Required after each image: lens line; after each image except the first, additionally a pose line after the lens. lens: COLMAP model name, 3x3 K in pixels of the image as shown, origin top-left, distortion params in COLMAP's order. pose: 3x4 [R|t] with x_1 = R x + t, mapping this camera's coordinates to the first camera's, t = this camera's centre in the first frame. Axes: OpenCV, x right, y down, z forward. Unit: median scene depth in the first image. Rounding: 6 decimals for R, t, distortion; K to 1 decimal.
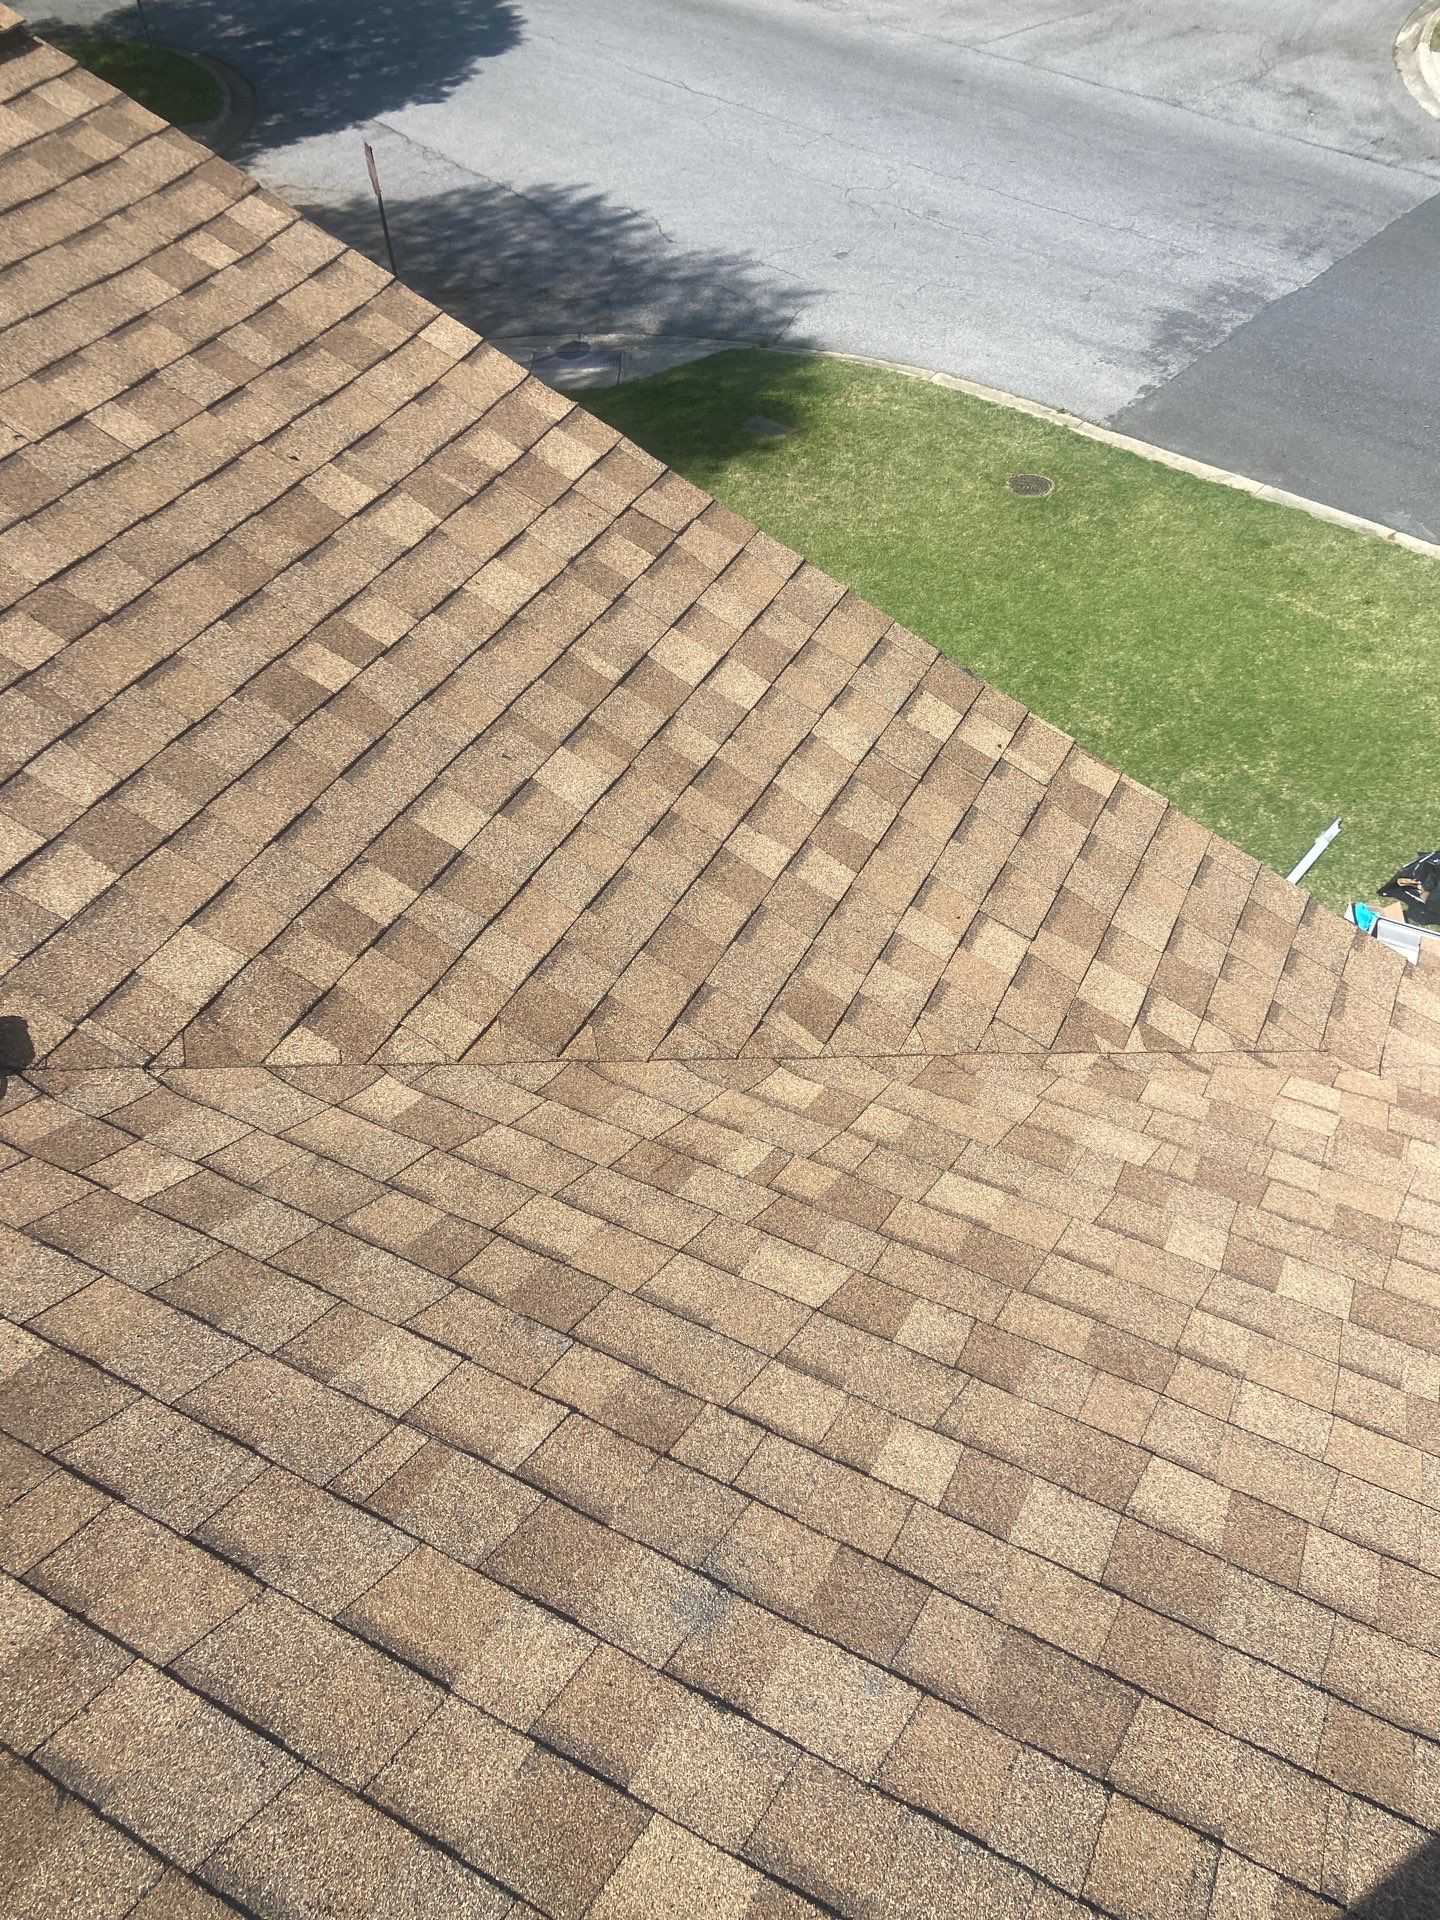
lens RADIAL K [[1431.3, 0, 725.9], [0, 1431.3, 948.0], [0, 0, 1]] dist [0.131096, -0.164779]
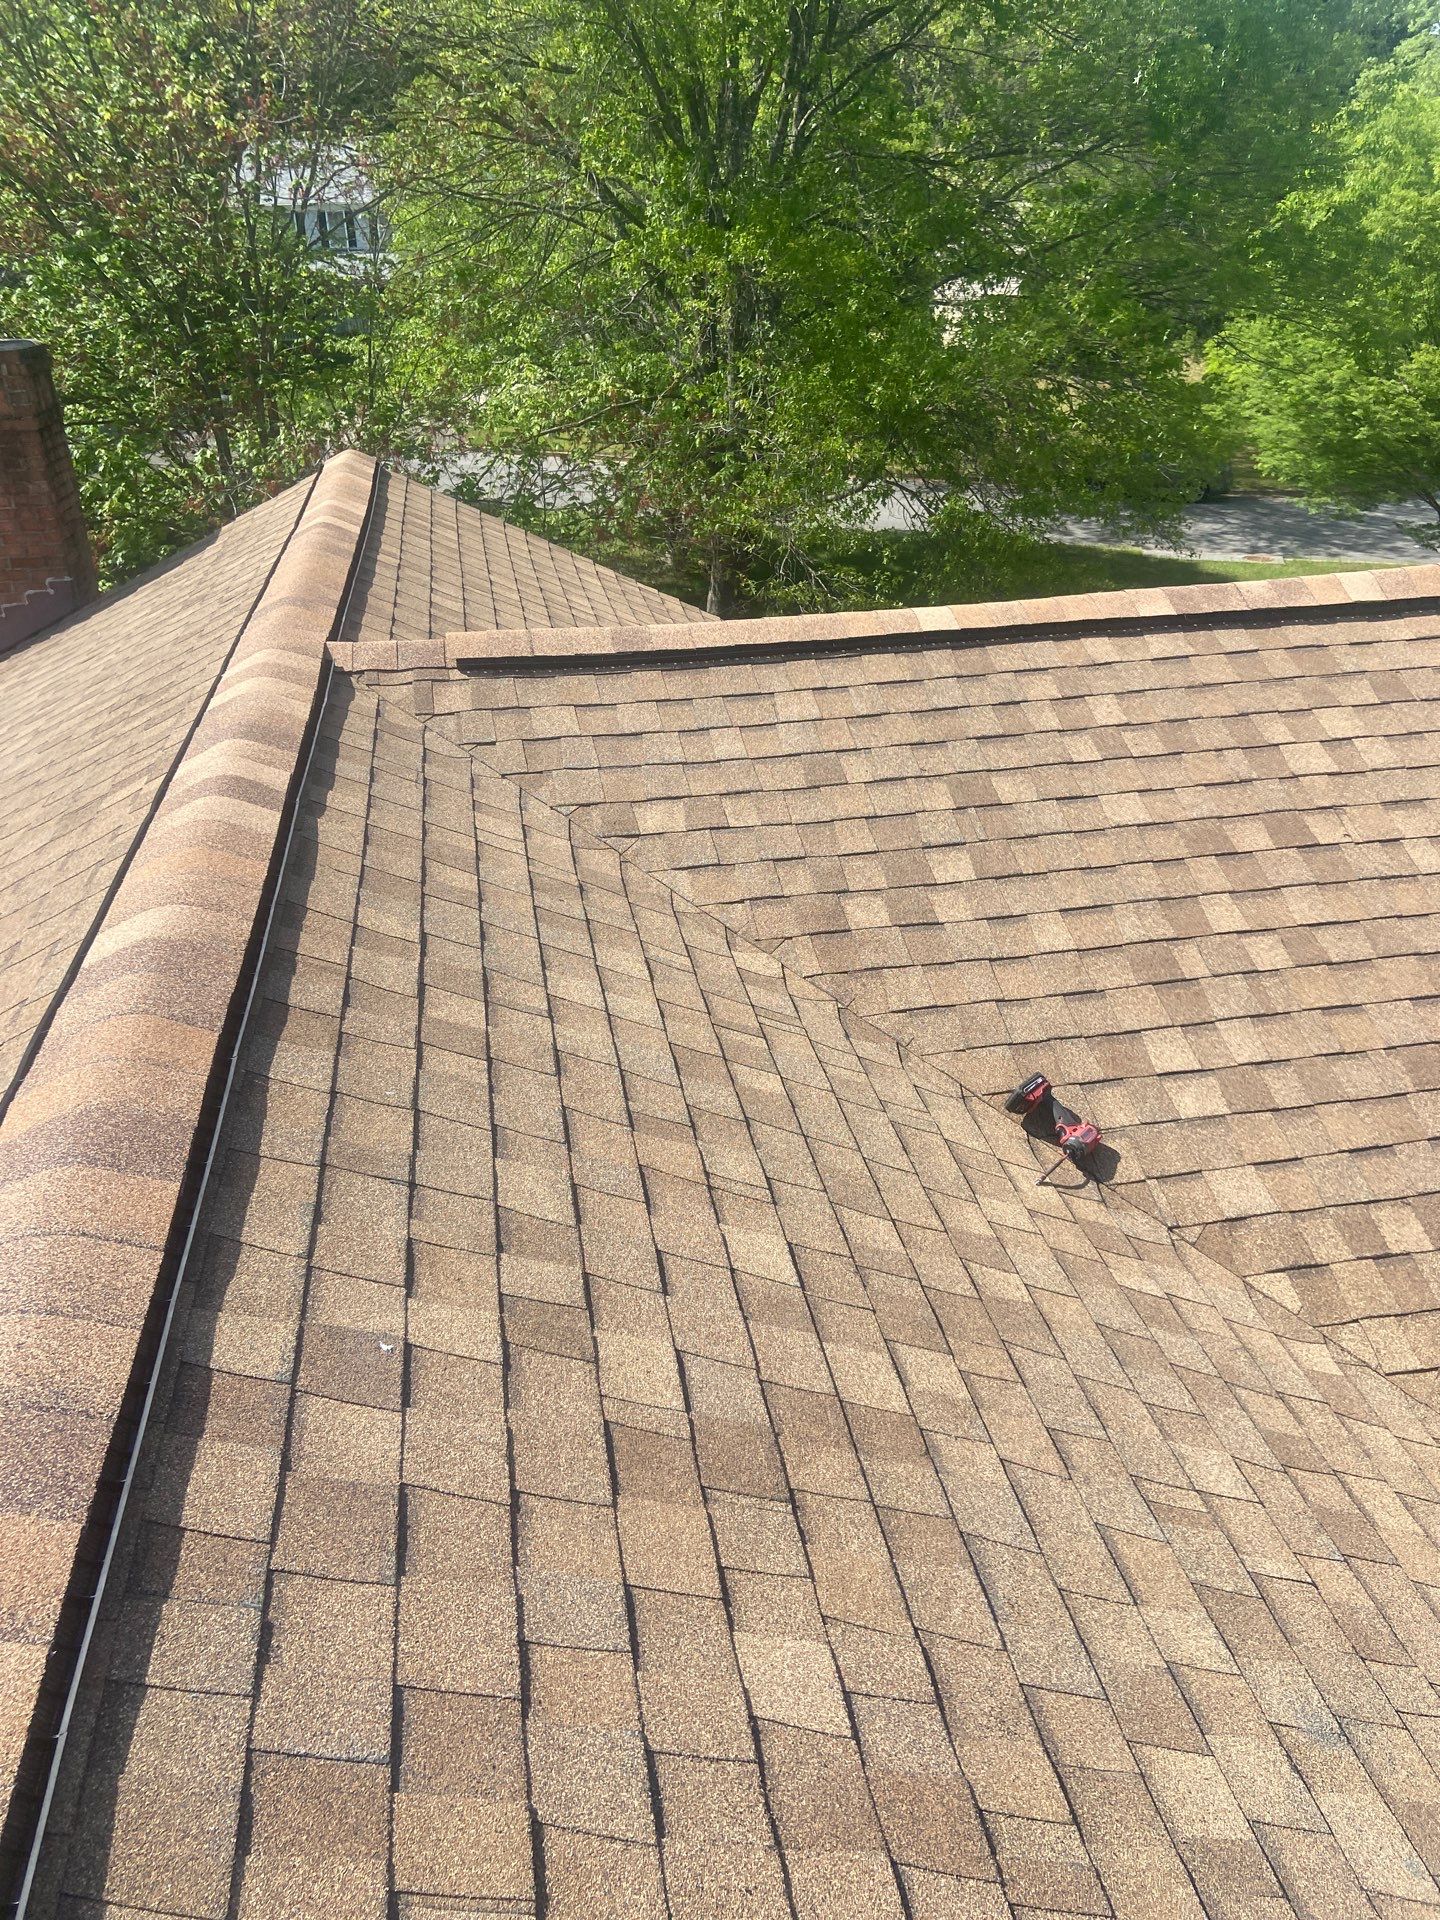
lens RADIAL K [[1431.3, 0, 725.9], [0, 1431.3, 948.0], [0, 0, 1]] dist [0.131096, -0.164779]
pose [[0.606096, 0.389189, -0.693671, 0.141880], [-0.574505, 0.817350, -0.043395, 0.120556], [0.550083, 0.424819, 0.718984, -0.239455]]
